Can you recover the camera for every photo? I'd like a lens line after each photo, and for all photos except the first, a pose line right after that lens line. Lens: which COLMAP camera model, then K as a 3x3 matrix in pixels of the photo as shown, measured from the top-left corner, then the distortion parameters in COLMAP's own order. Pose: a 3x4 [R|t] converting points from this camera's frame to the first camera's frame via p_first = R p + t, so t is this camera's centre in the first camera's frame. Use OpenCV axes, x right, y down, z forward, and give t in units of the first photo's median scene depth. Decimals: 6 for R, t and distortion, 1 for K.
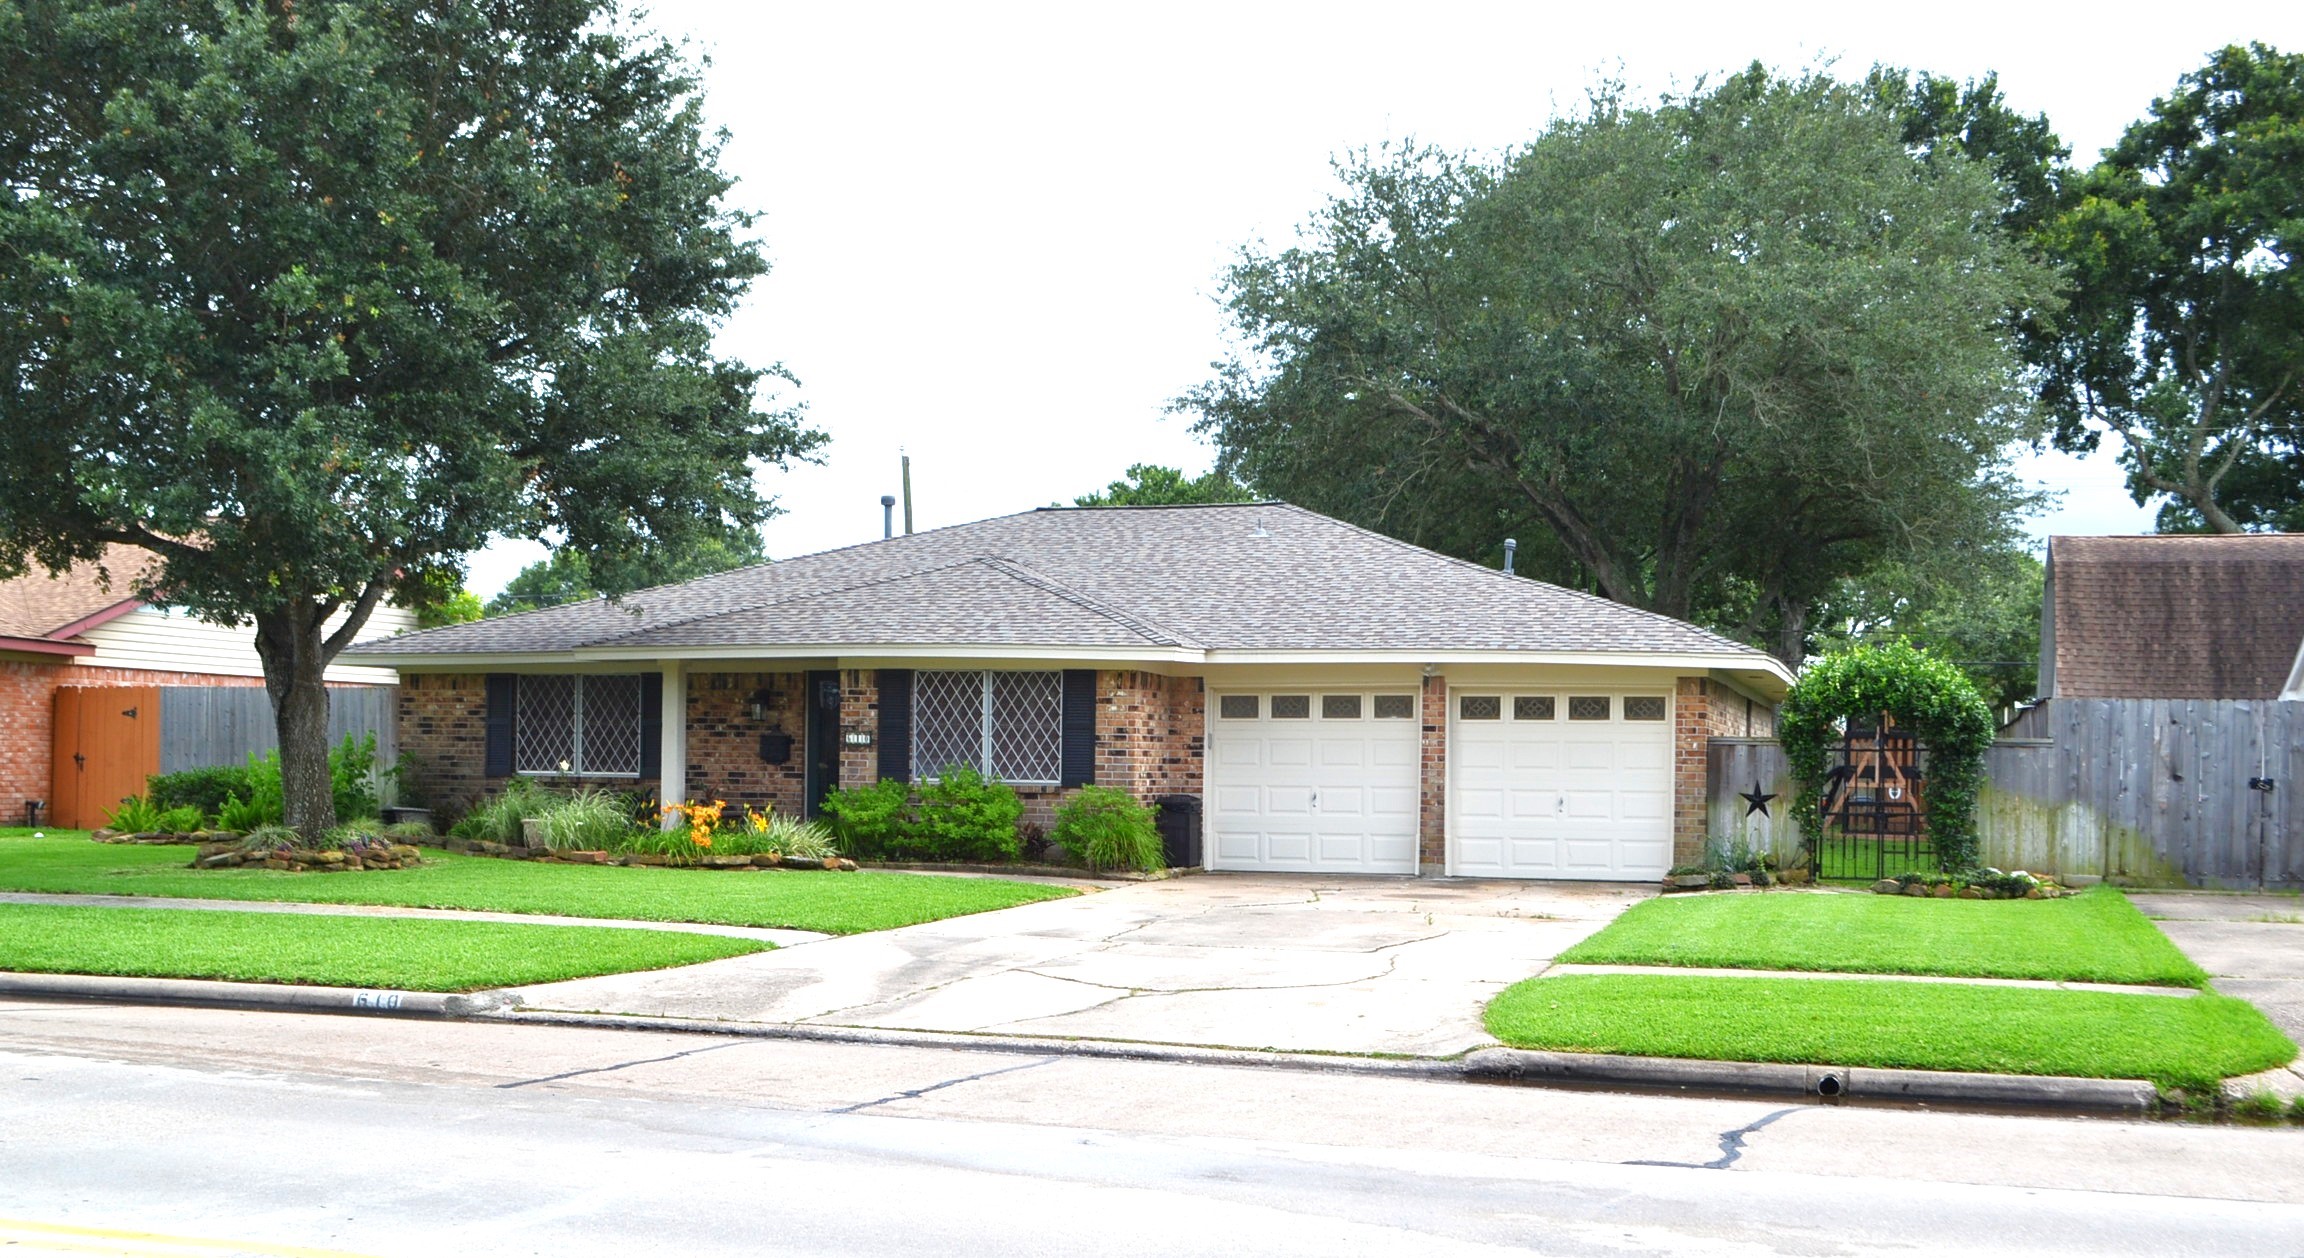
lens RADIAL K [[2436.8, 0, 1191.7], [0, 2436.8, 796.6], [0, 0, 1]] dist [-0.044718, 0.000000]
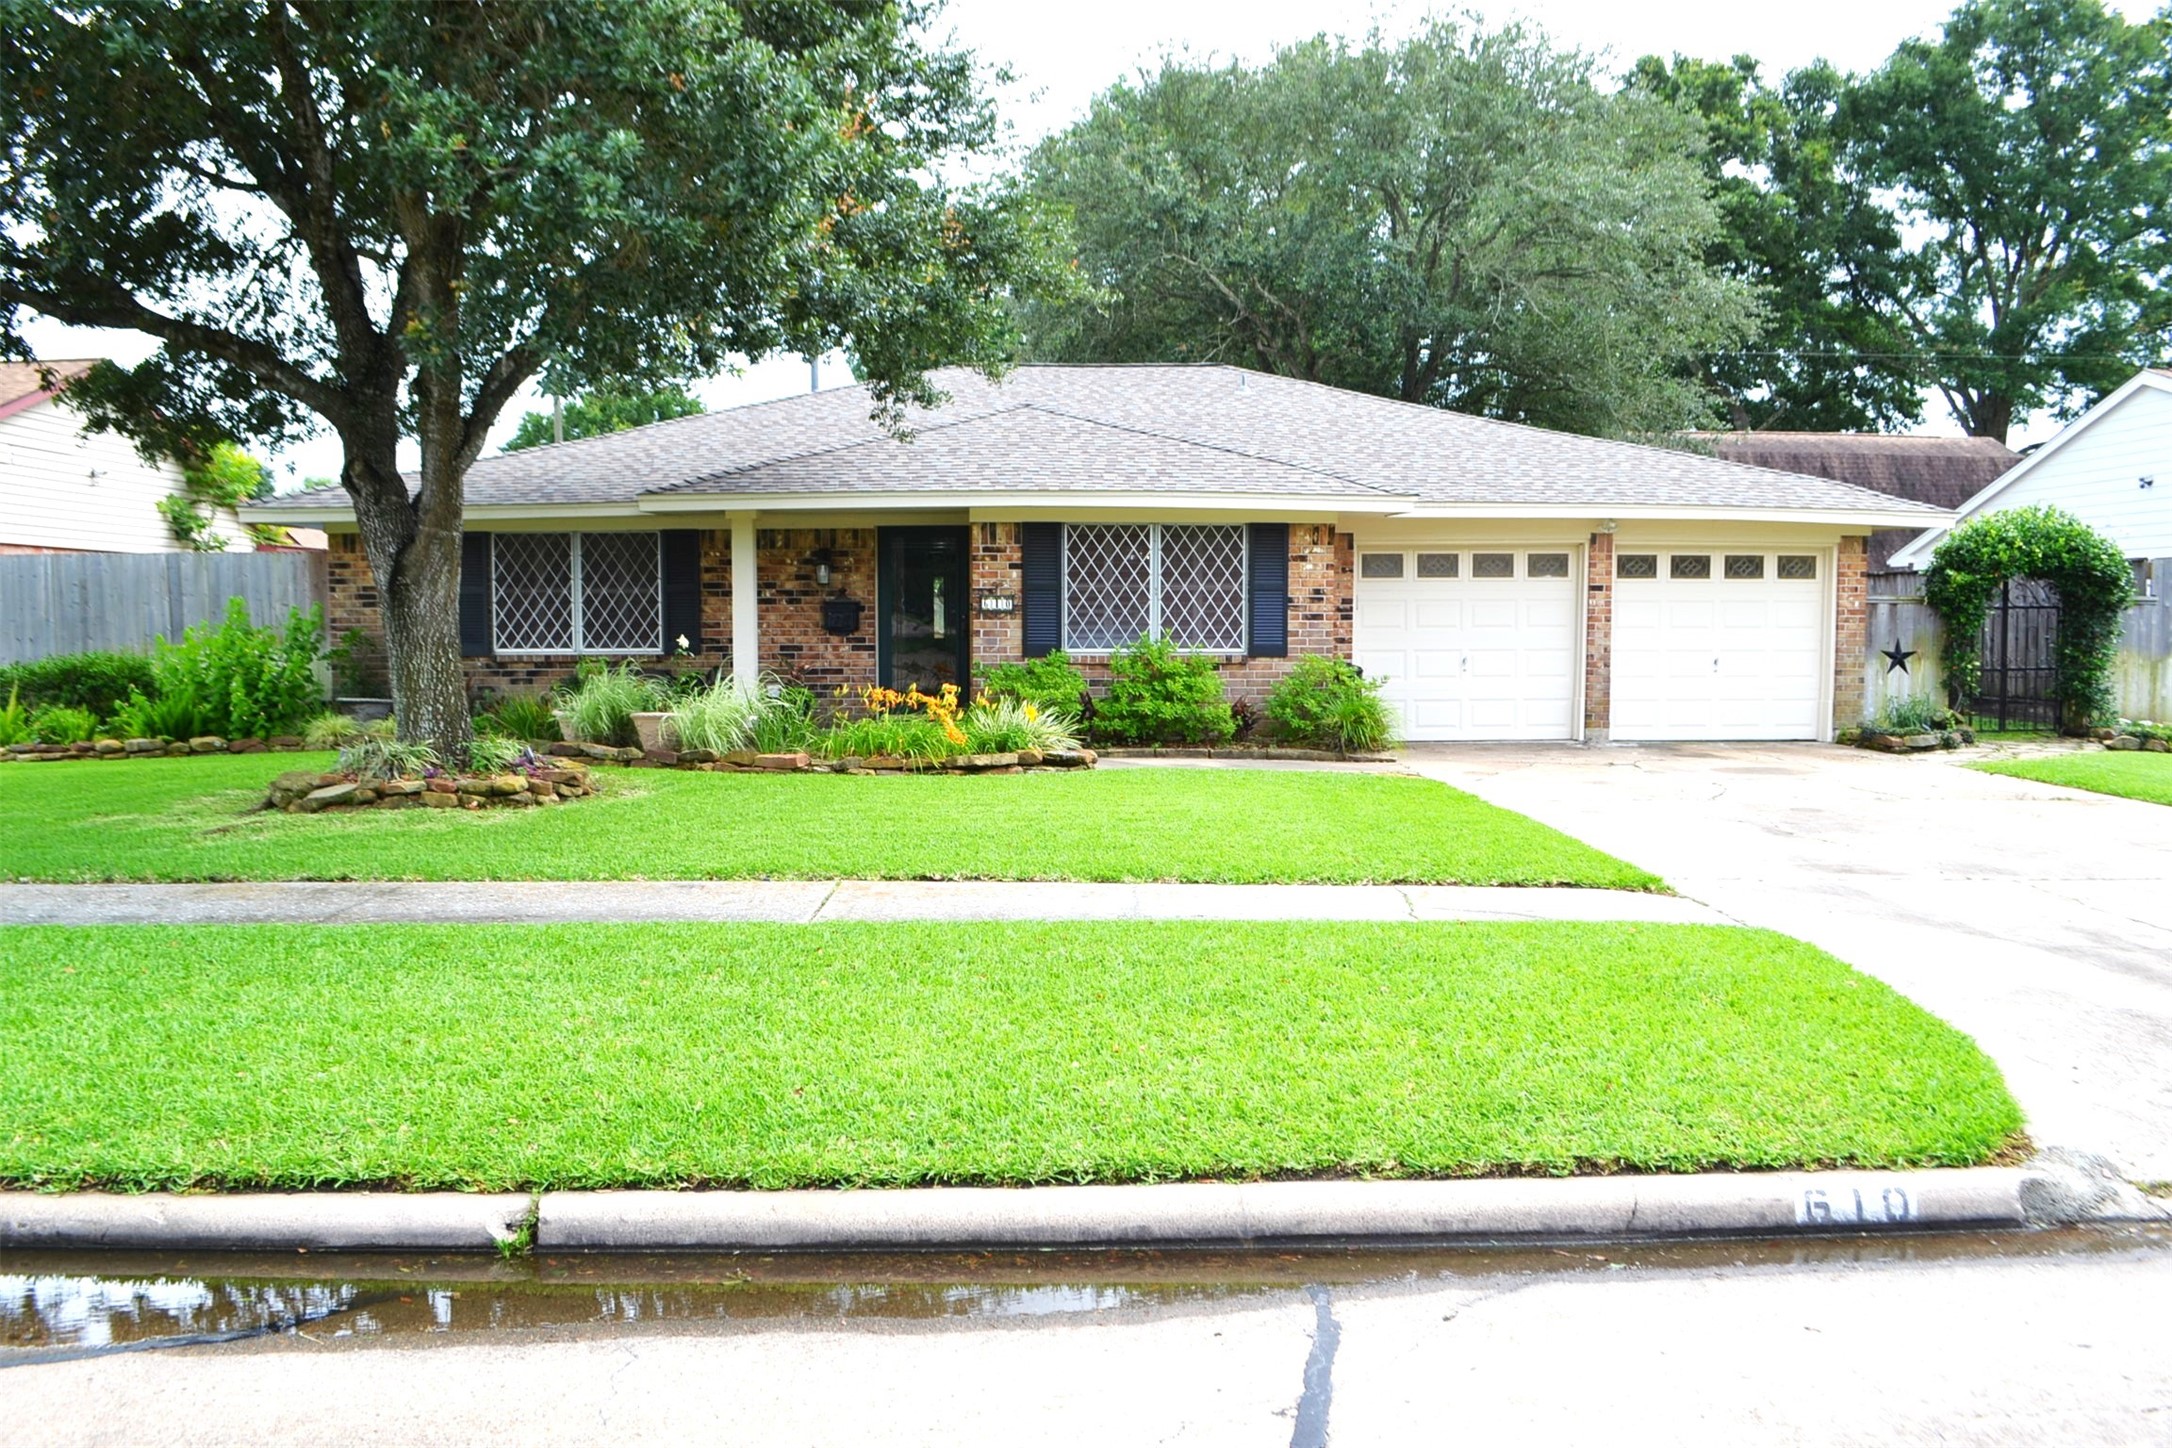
lens RADIAL K [[1732.5, 0, 1118.7], [0, 1732.5, 781.6], [0, 0, 1]] dist [-0.085380, 0.014160]
pose [[0.940226, -0.045467, 0.337503, -0.303837], [0.018470, 0.996397, 0.082776, -0.011147], [-0.340050, -0.071594, 0.937678, 0.410982]]
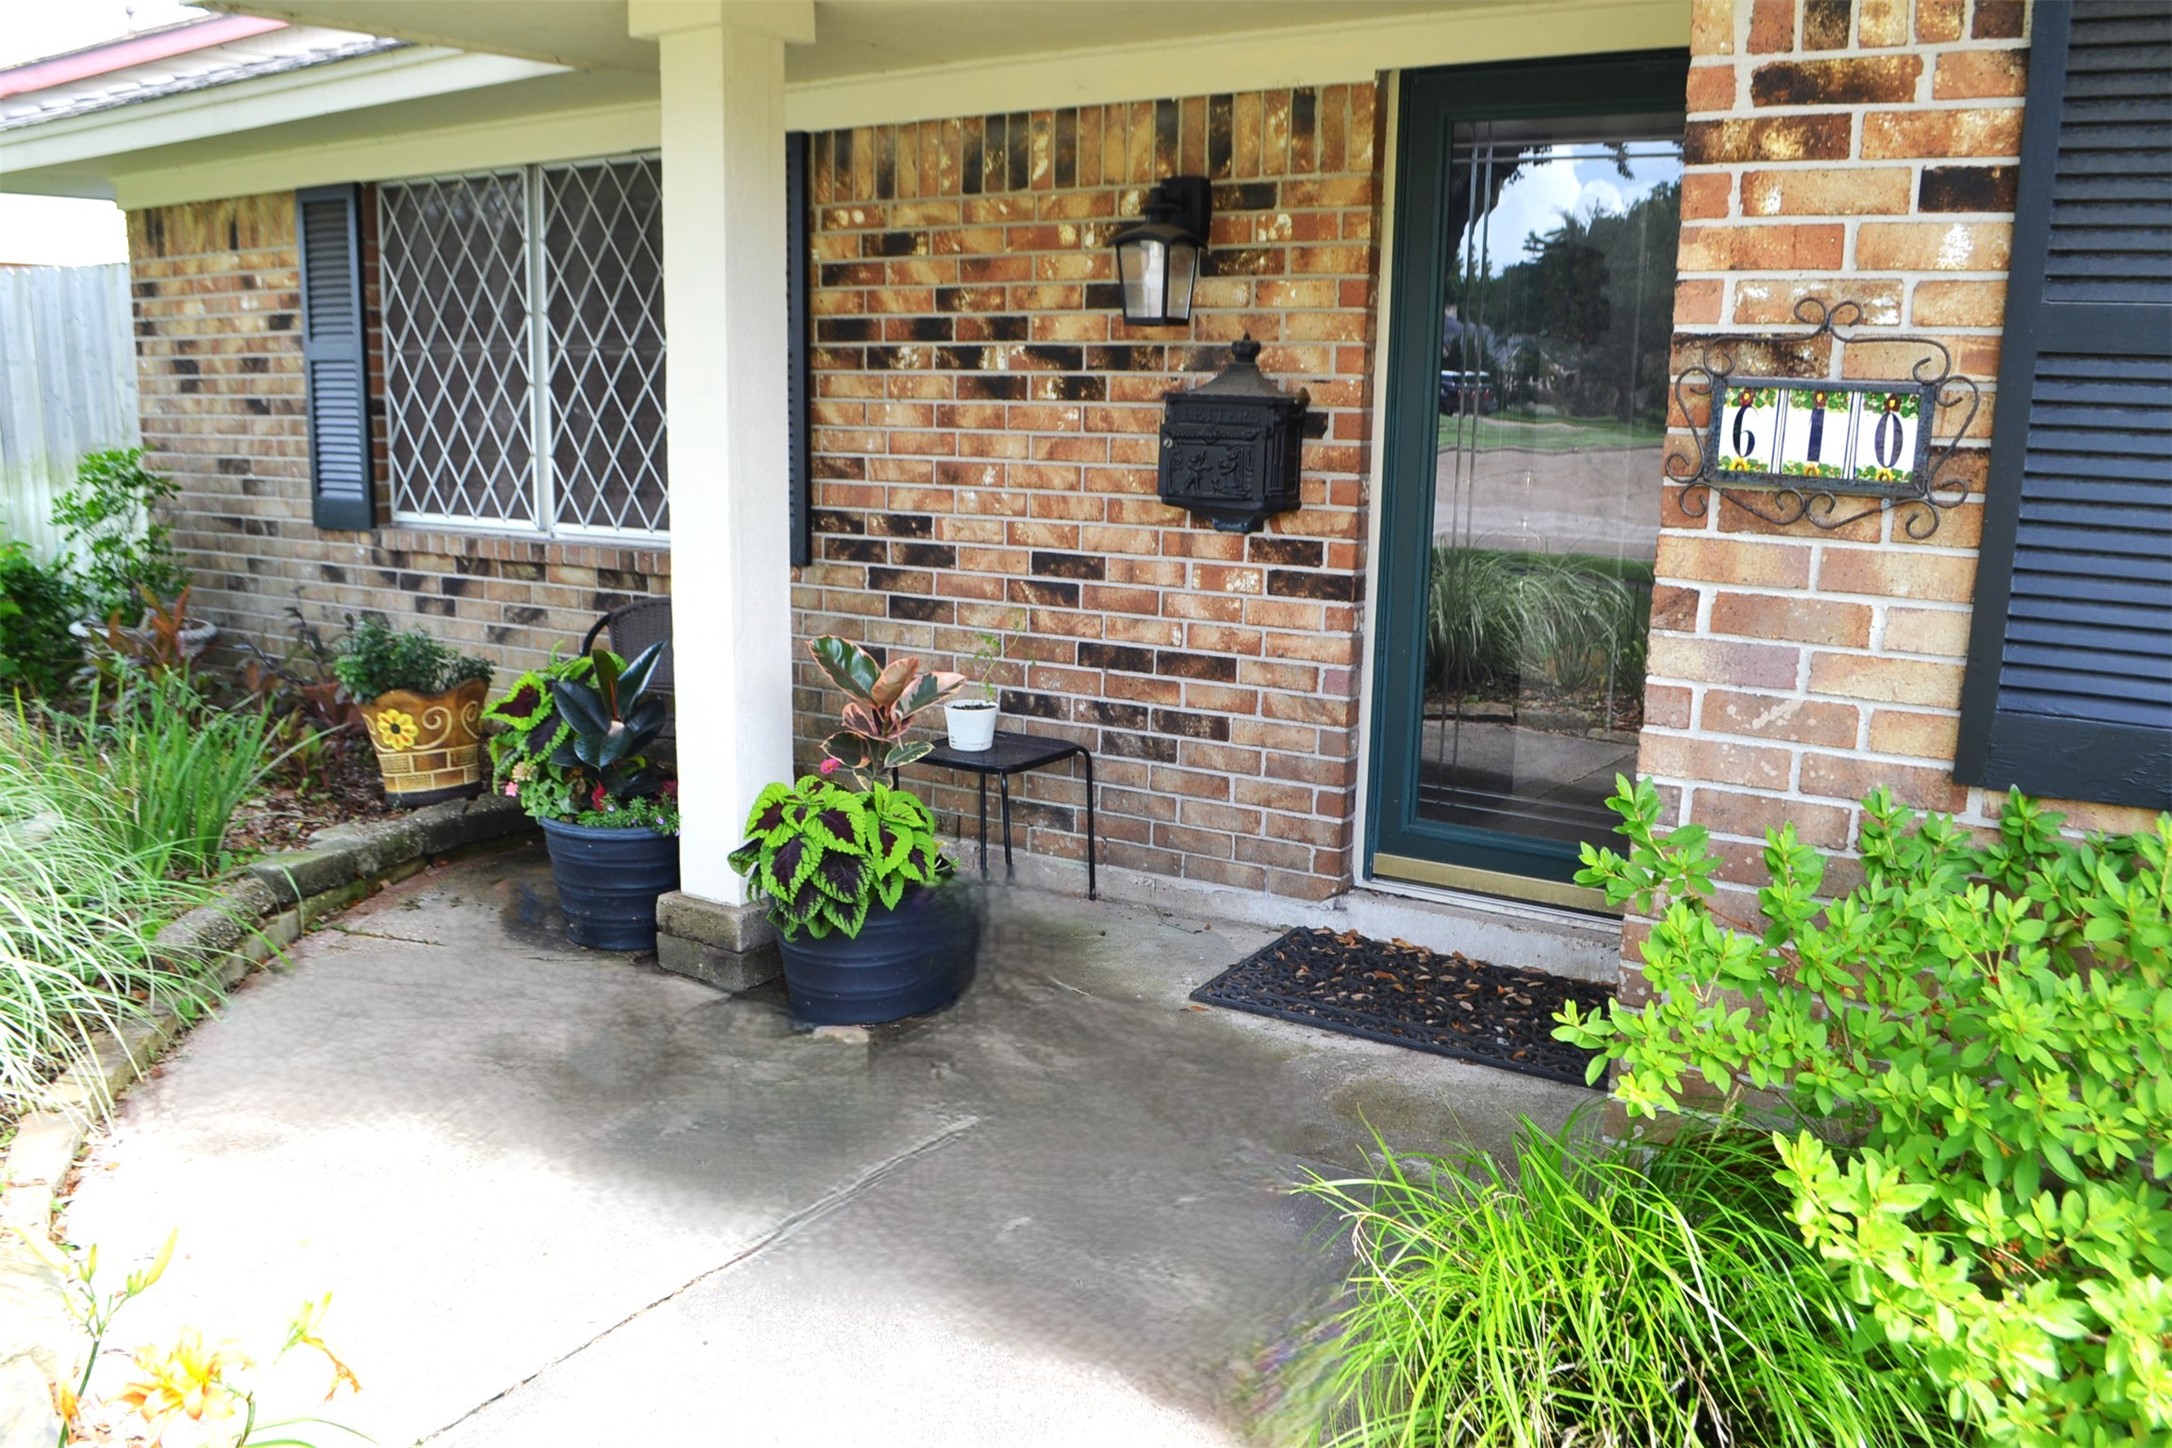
lens RADIAL K [[1732.5, 0, 1077.5], [0, 1732.5, 771.7], [0, 0, 1]] dist [-0.085380, 0.014160]
pose [[0.962454, 0.059184, -0.264913, -0.150098], [-0.005170, 0.979761, 0.200104, -0.024235], [0.271395, -0.191222, 0.943281, 0.894191]]
